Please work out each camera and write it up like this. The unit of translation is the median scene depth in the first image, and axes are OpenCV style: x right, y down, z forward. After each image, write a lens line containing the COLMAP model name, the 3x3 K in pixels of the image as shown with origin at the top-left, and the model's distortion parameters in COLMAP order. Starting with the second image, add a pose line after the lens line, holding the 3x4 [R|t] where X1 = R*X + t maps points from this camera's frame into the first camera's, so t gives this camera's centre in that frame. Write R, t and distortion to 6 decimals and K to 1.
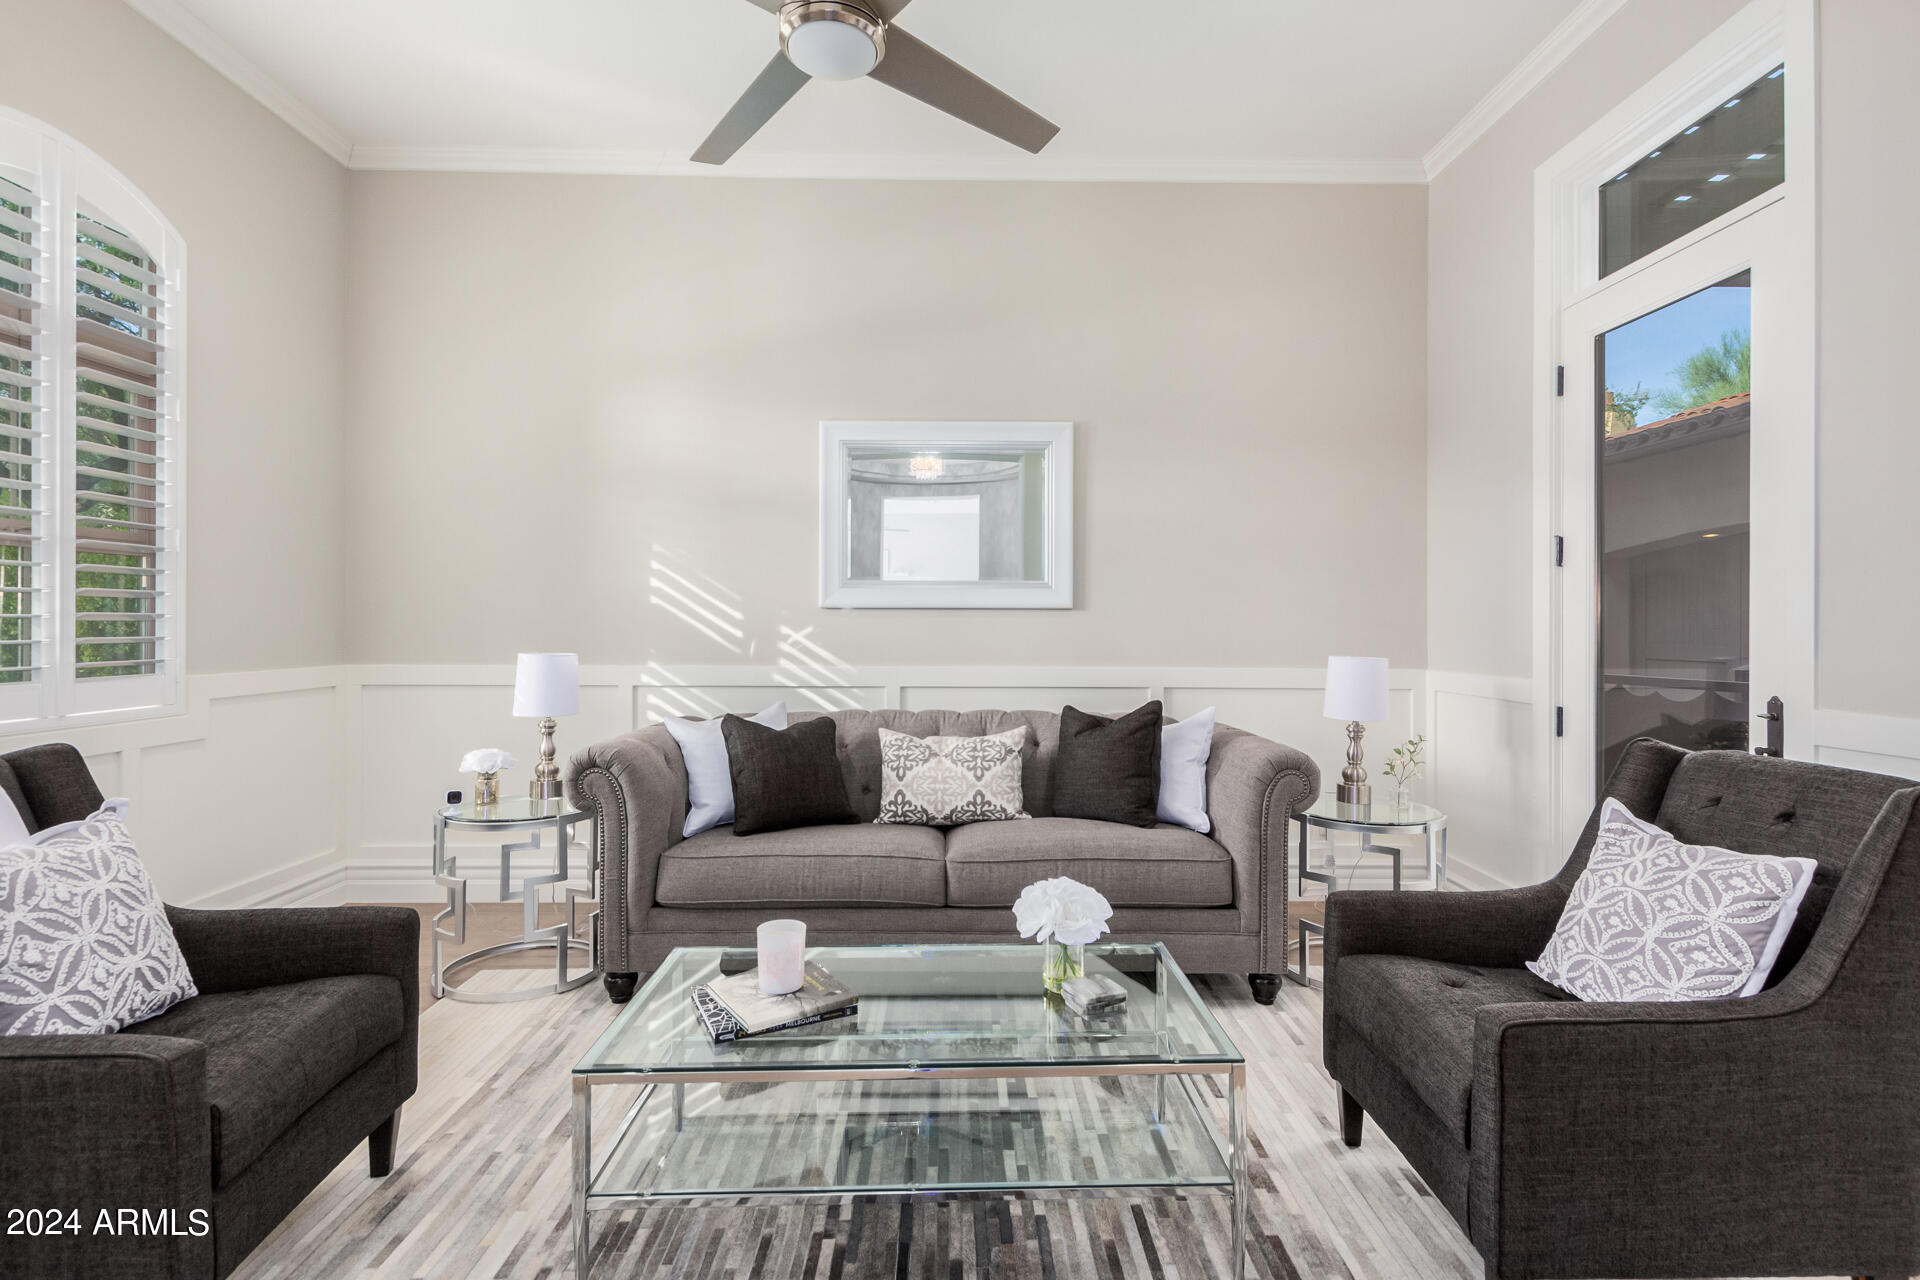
lens RADIAL K [[885.4, 0, 960.2], [0, 885.4, 623.0], [0, 0, 1]] dist [0.009248, -0.006098]
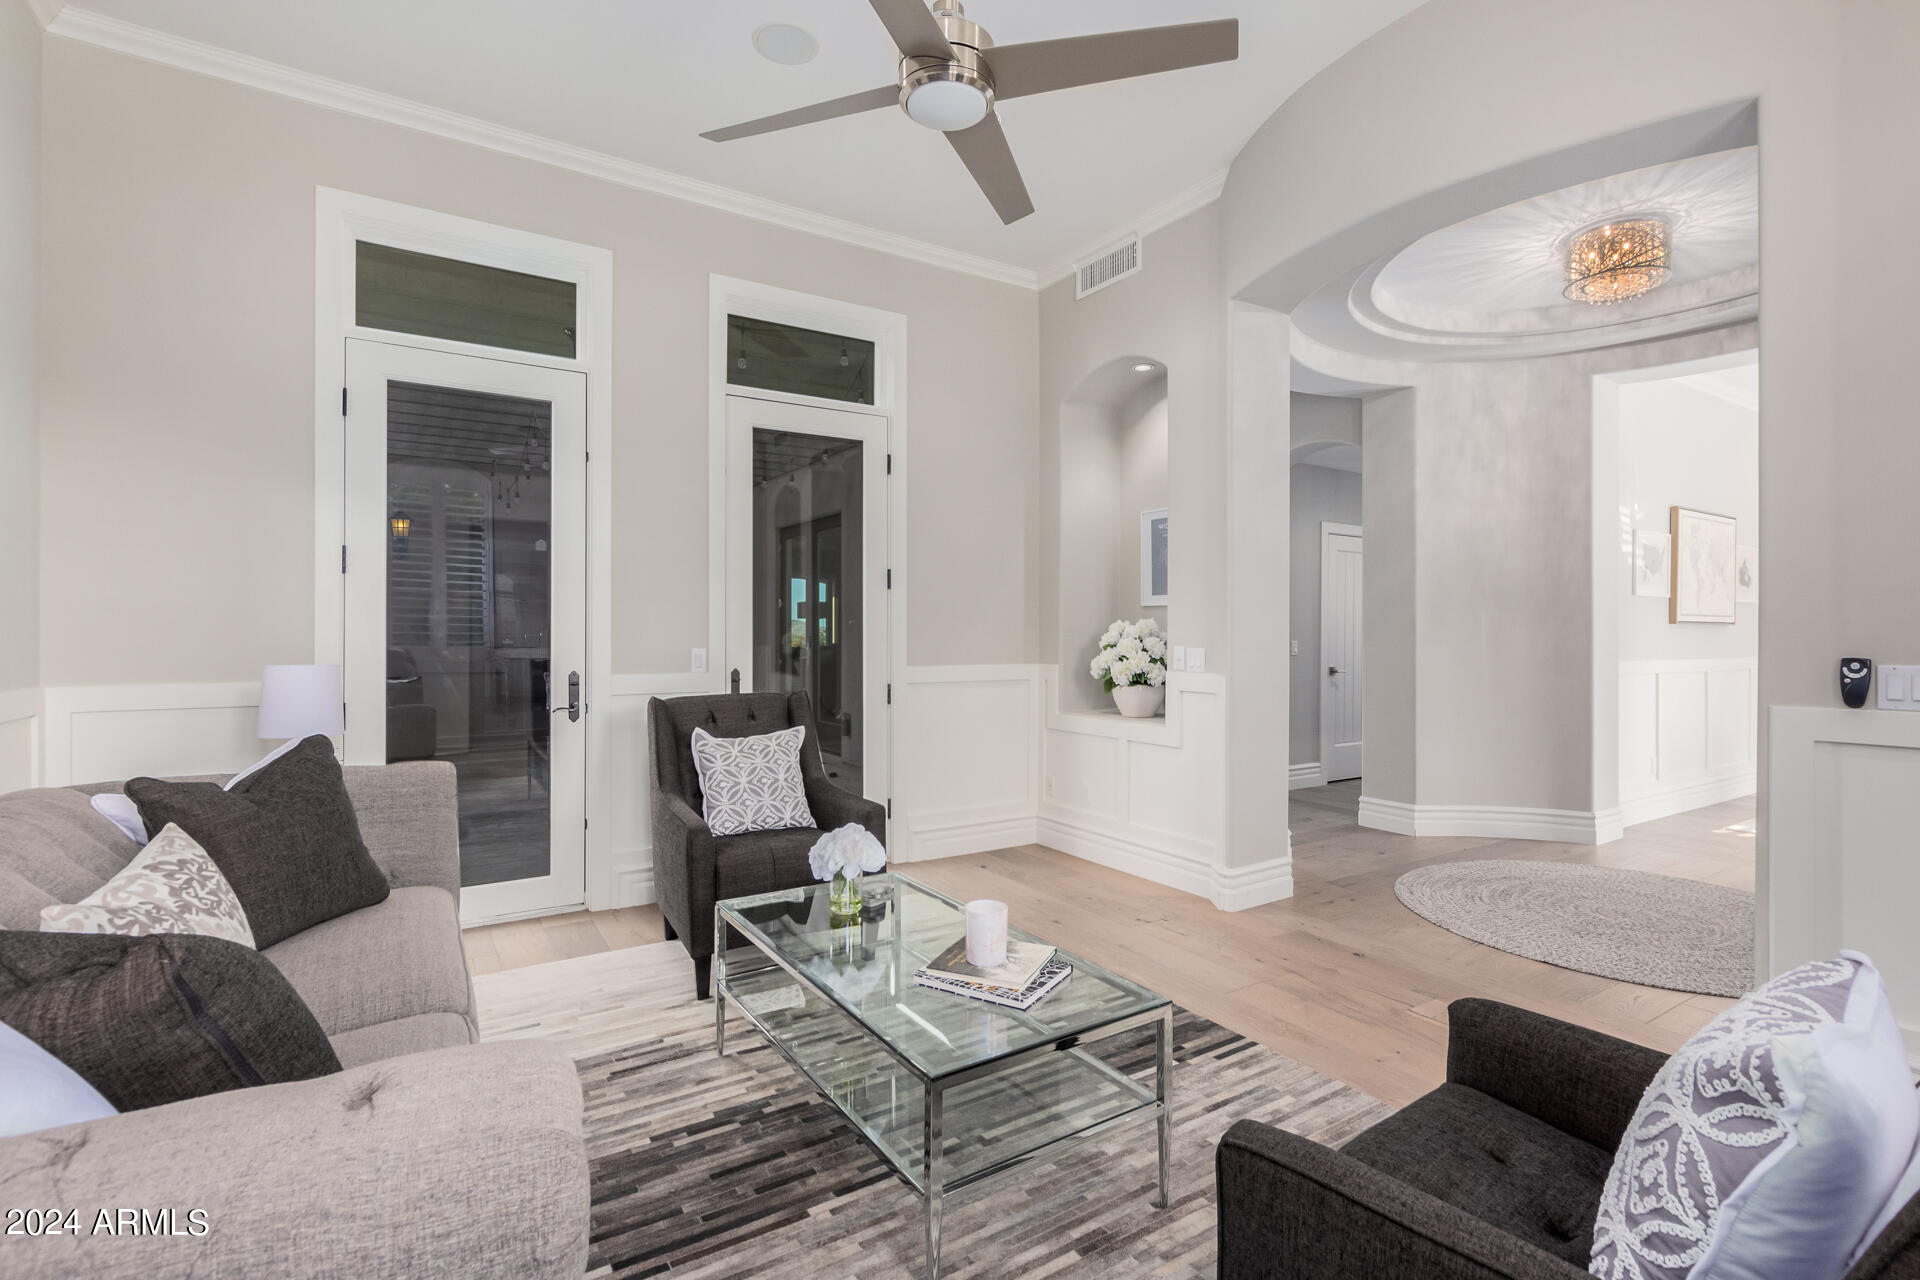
lens RADIAL K [[885.4, 0, 957.6], [0, 885.4, 634.0], [0, 0, 1]] dist [0.009248, -0.006098]
pose [[-0.519108, -0.010490, 0.854644, -1.258283], [-0.001041, 0.999932, 0.011641, -0.010554], [-0.854708, 0.005154, -0.519084, 1.796712]]
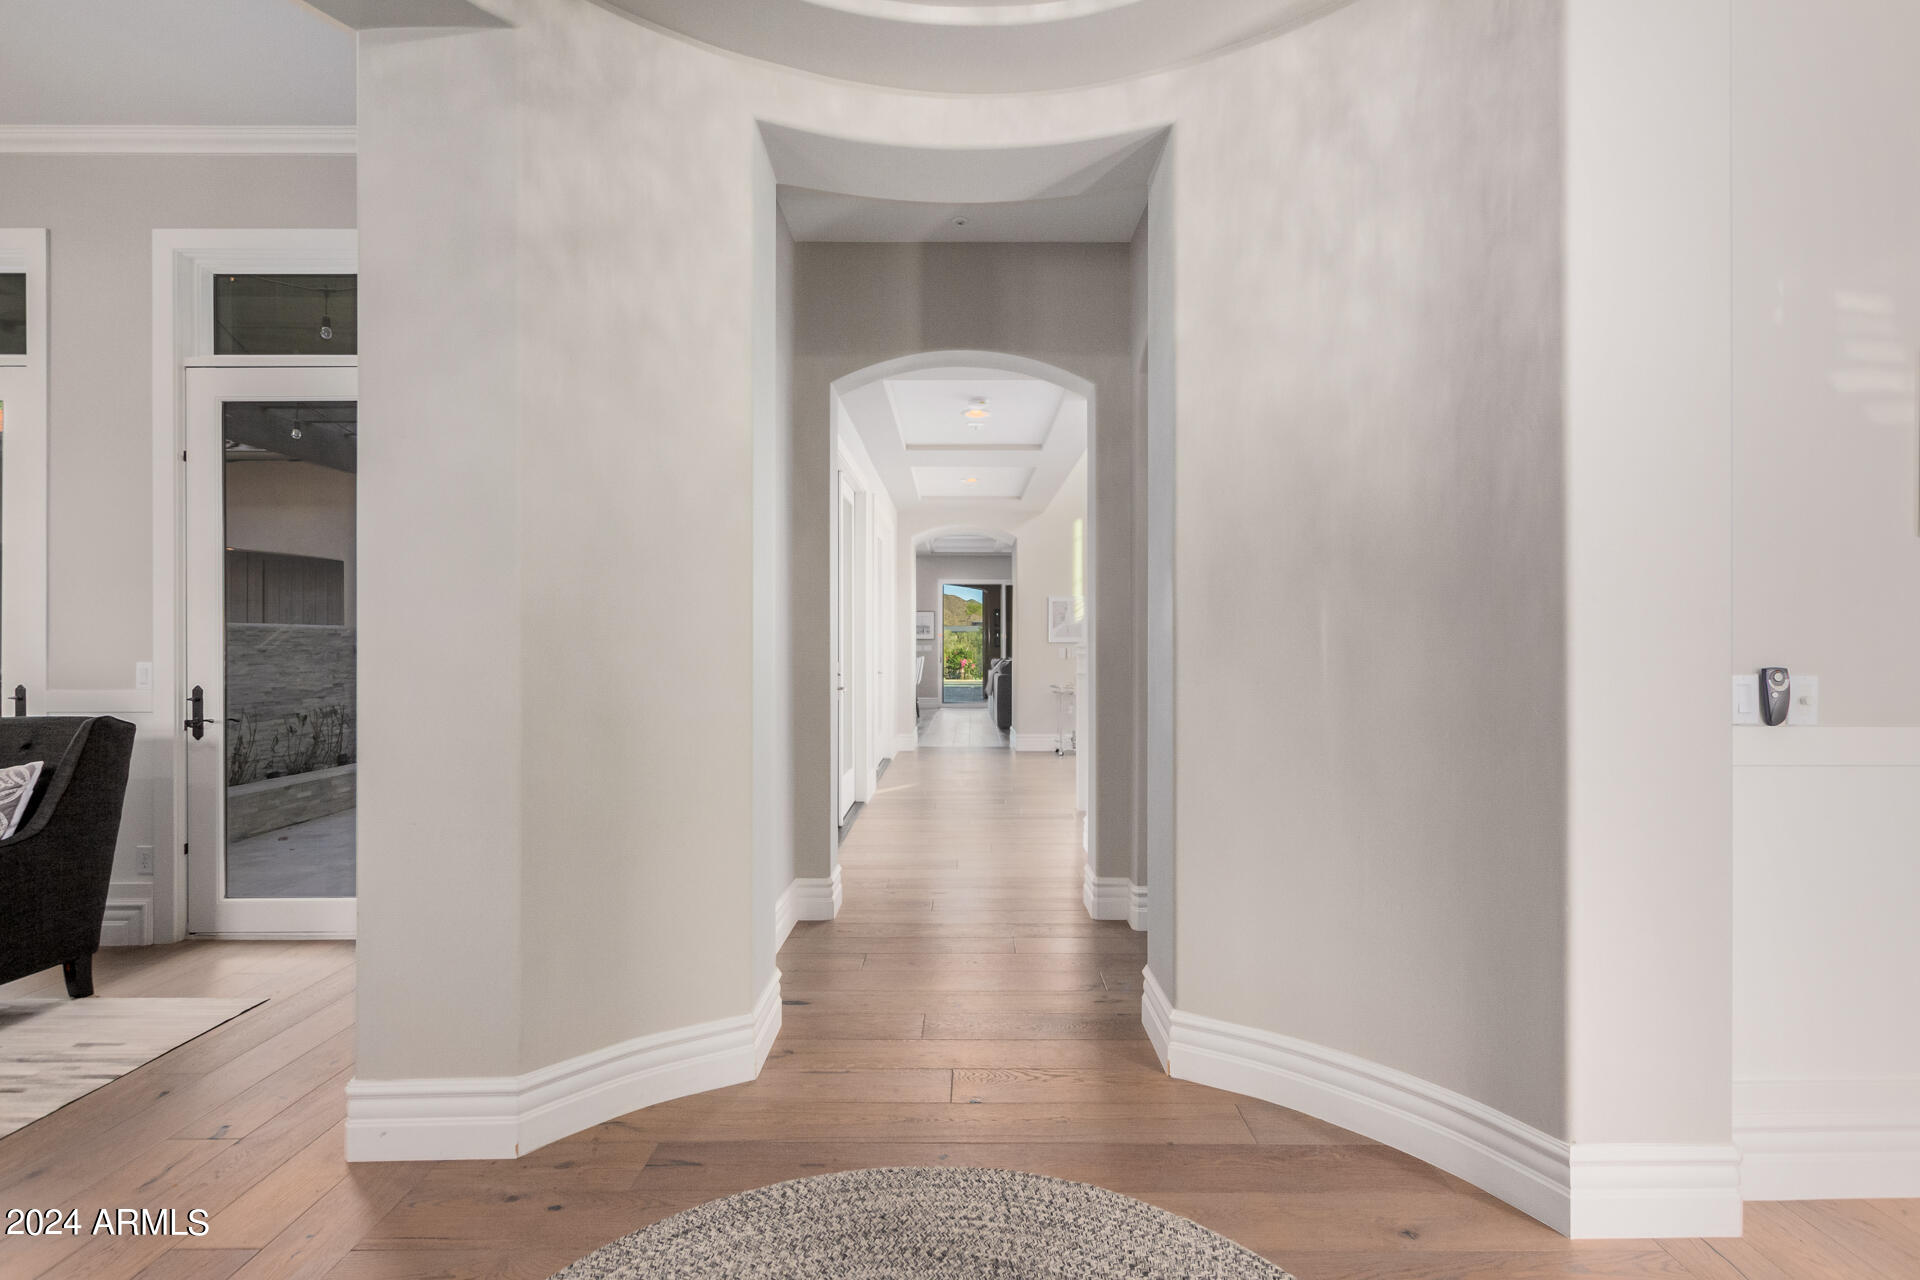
lens RADIAL K [[885.4, 0, 969.4], [0, 885.4, 638.5], [0, 0, 1]] dist [0.009248, -0.006098]
pose [[0.012903, -0.004121, 0.999908, -0.889320], [0.004973, 0.999979, 0.004058, 0.003660], [-0.999904, 0.004920, 0.012923, -0.985922]]
